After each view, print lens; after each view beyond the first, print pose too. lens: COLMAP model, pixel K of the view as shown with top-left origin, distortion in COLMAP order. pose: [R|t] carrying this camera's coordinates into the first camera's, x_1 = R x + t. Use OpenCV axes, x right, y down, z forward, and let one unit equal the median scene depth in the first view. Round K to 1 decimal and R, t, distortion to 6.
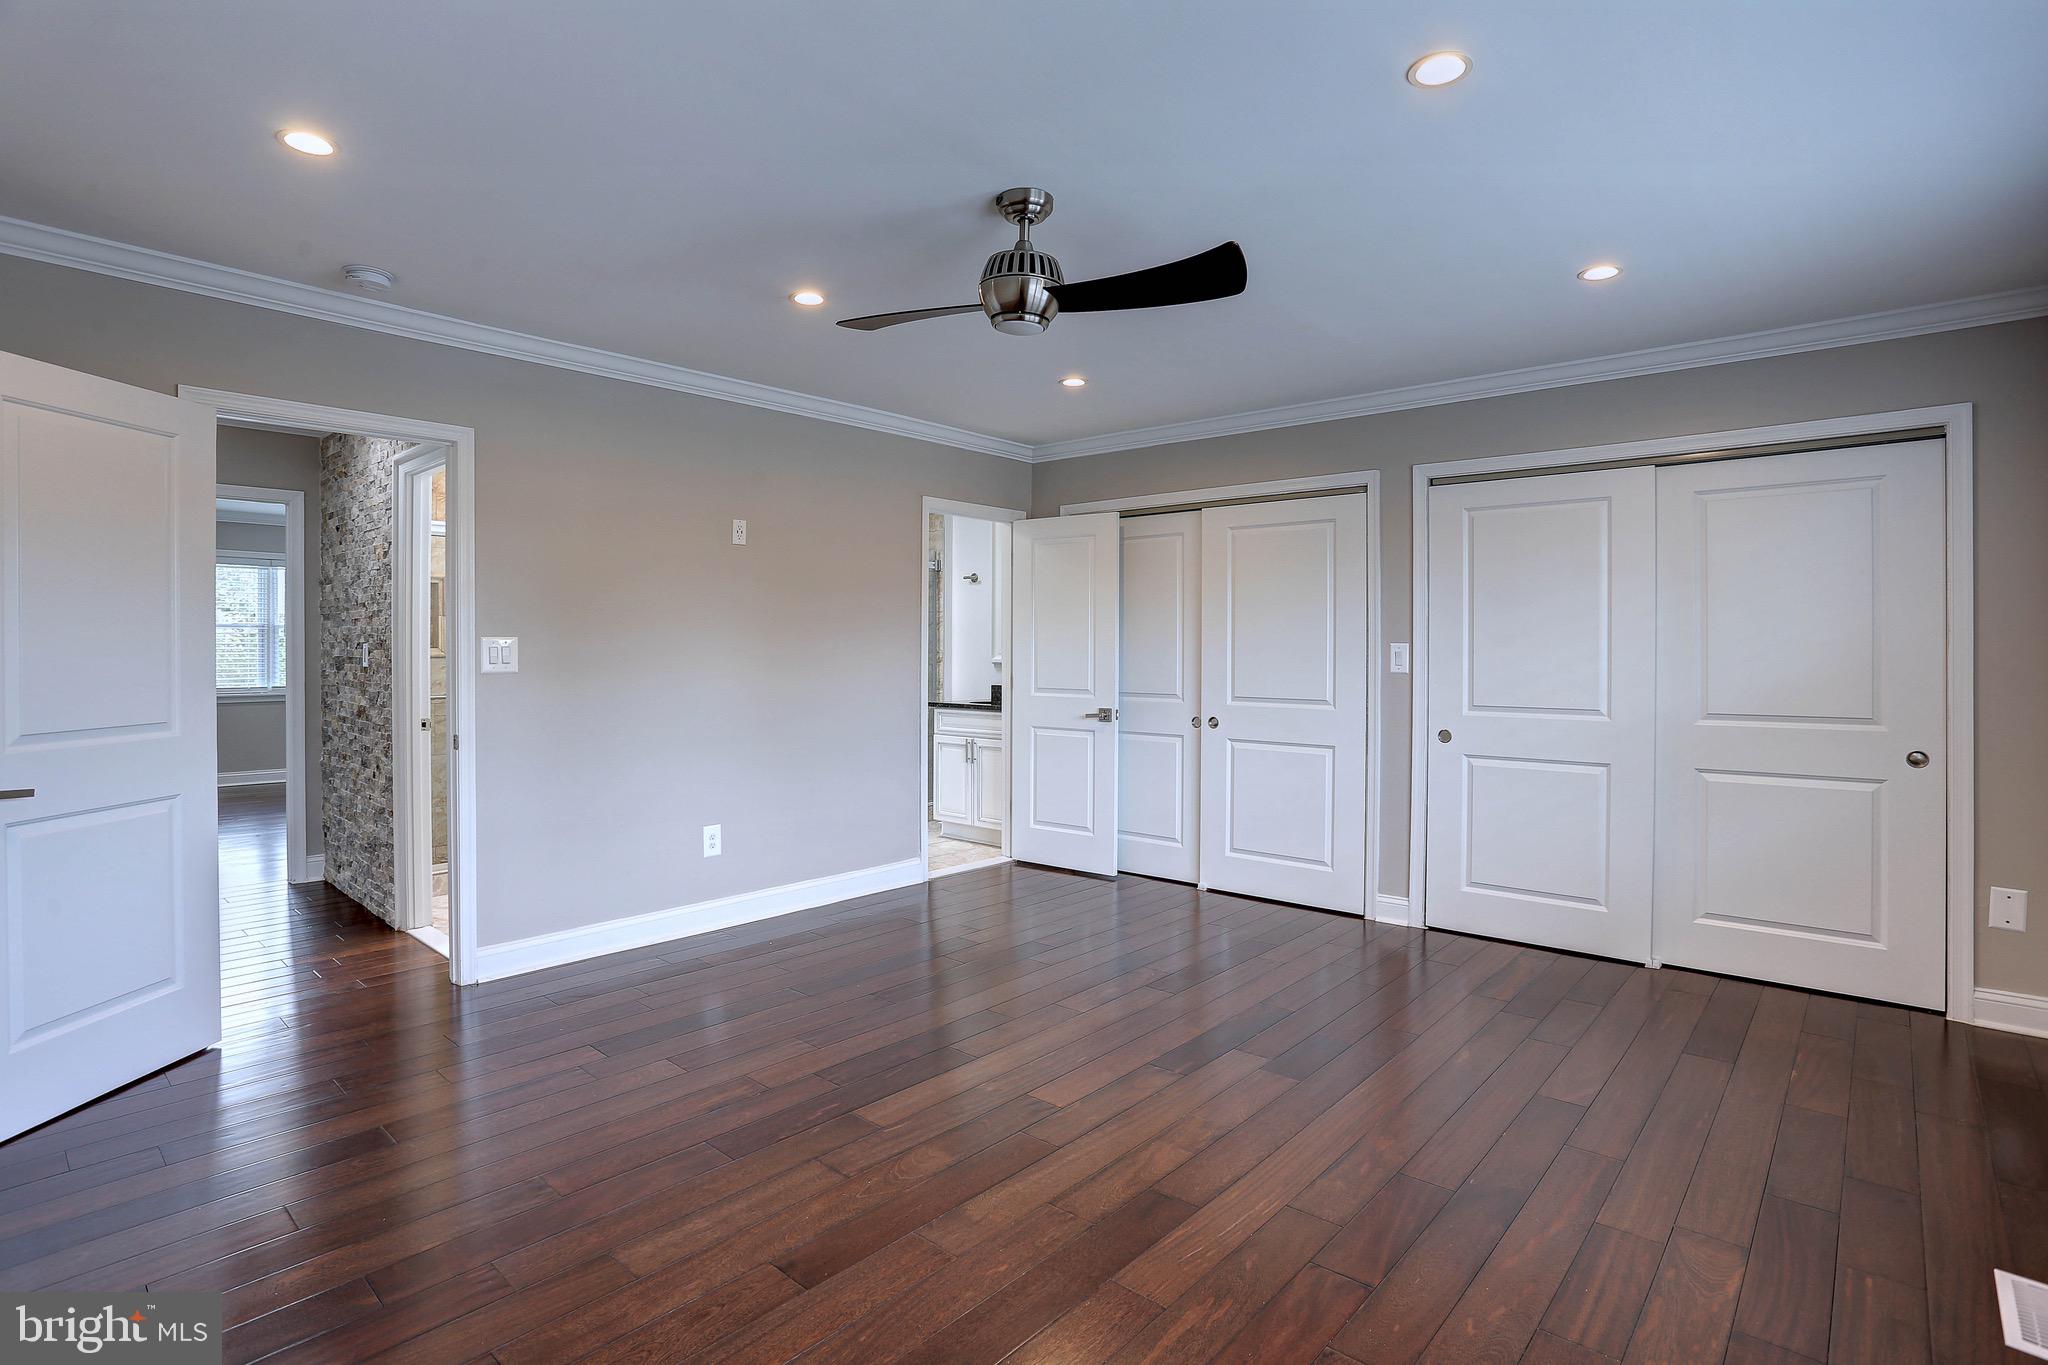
lens RADIAL K [[1016.8, 0, 1024.9], [0, 1016.8, 665.8], [0, 0, 1]] dist [-0.045924, 0.021861]
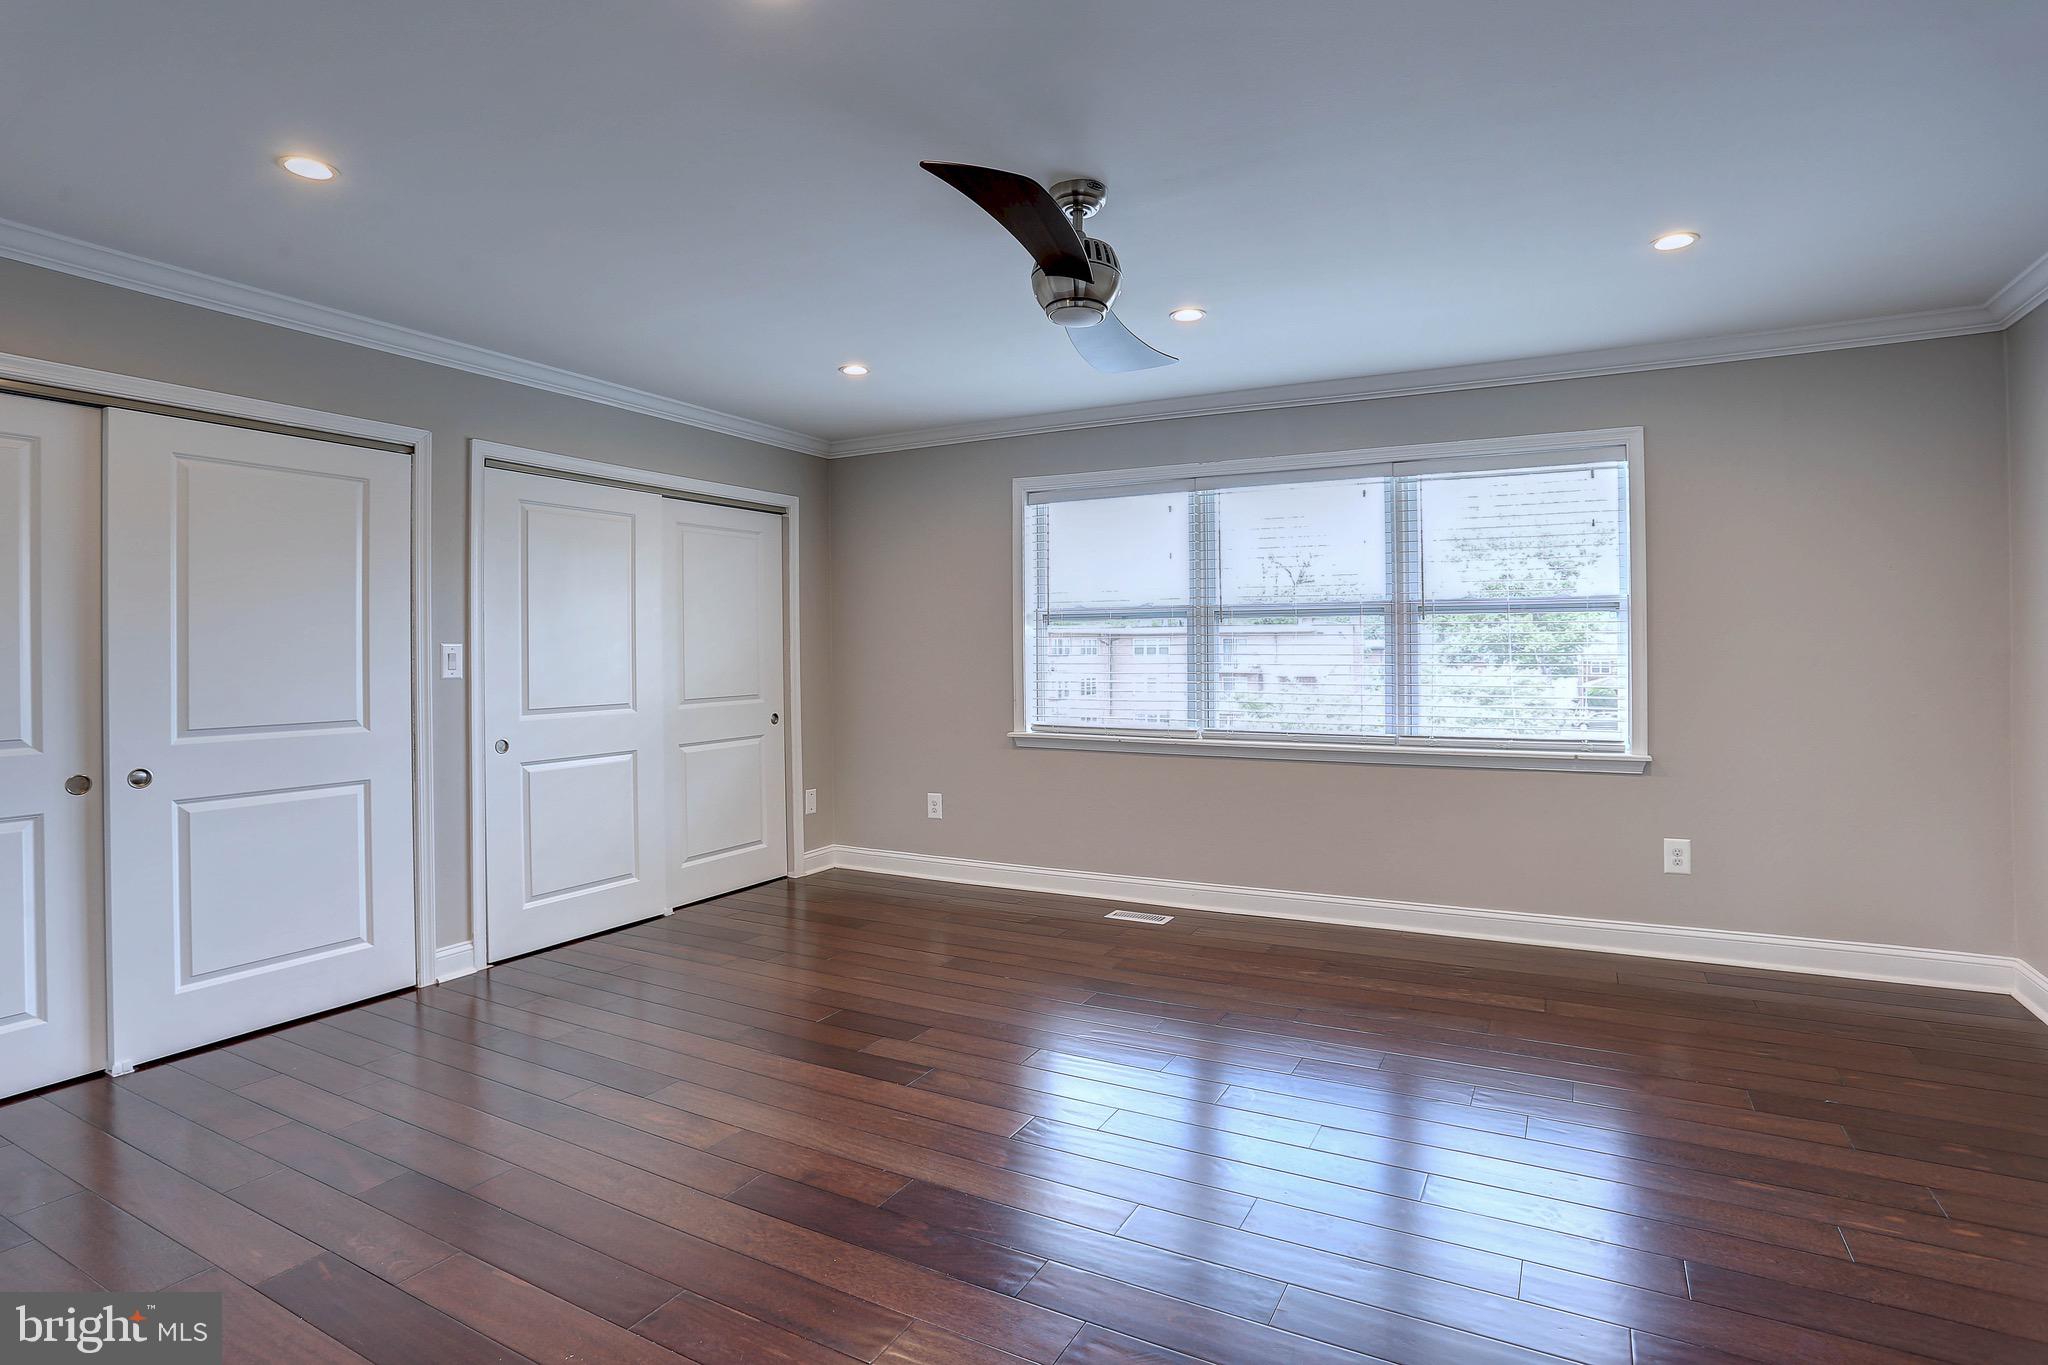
lens RADIAL K [[1016.8, 0, 1024.9], [0, 1016.8, 665.8], [0, 0, 1]] dist [-0.045924, 0.021861]
pose [[-0.200897, -0.012578, 0.979532, -0.711238], [0.029023, 0.999402, 0.018786, -0.007387], [-0.979182, 0.032203, -0.200412, 0.909990]]
